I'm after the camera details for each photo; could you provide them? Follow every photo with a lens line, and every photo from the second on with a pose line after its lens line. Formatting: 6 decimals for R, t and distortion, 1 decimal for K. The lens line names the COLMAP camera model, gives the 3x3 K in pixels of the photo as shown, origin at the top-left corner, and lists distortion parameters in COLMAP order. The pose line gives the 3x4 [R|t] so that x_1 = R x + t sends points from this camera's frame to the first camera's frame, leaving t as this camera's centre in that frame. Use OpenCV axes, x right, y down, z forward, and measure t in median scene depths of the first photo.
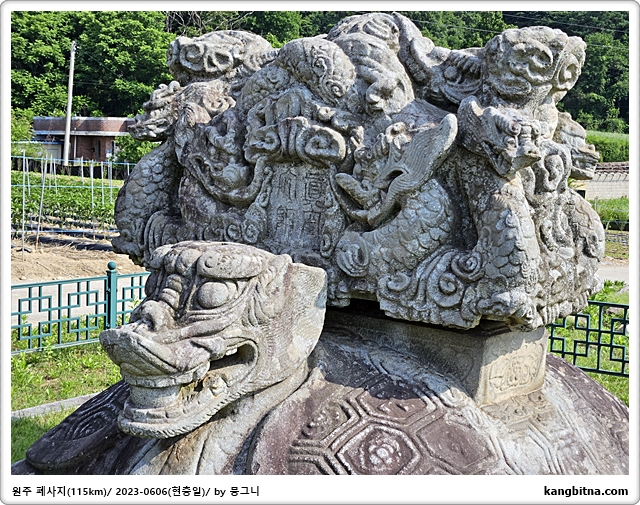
lens RADIAL K [[1251.6, 0, 319.9], [0, 1251.6, 252.0], [0, 0, 1]] dist [-0.219059, 0.000000]
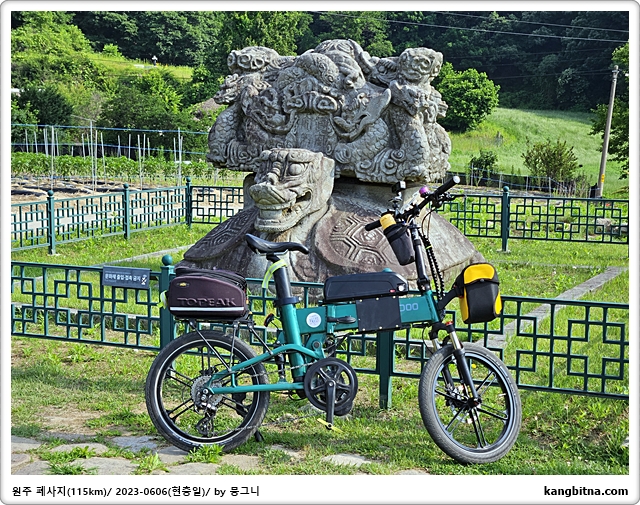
lens RADIAL K [[1251.6, 0, 320.4], [0, 1251.6, 253.2], [0, 0, 1]] dist [-0.219059, 0.000000]
pose [[0.981849, -0.044103, 0.184463, -0.429274], [0.038533, 0.998690, 0.033674, 0.102174], [-0.185706, -0.025955, 0.982262, -1.159942]]
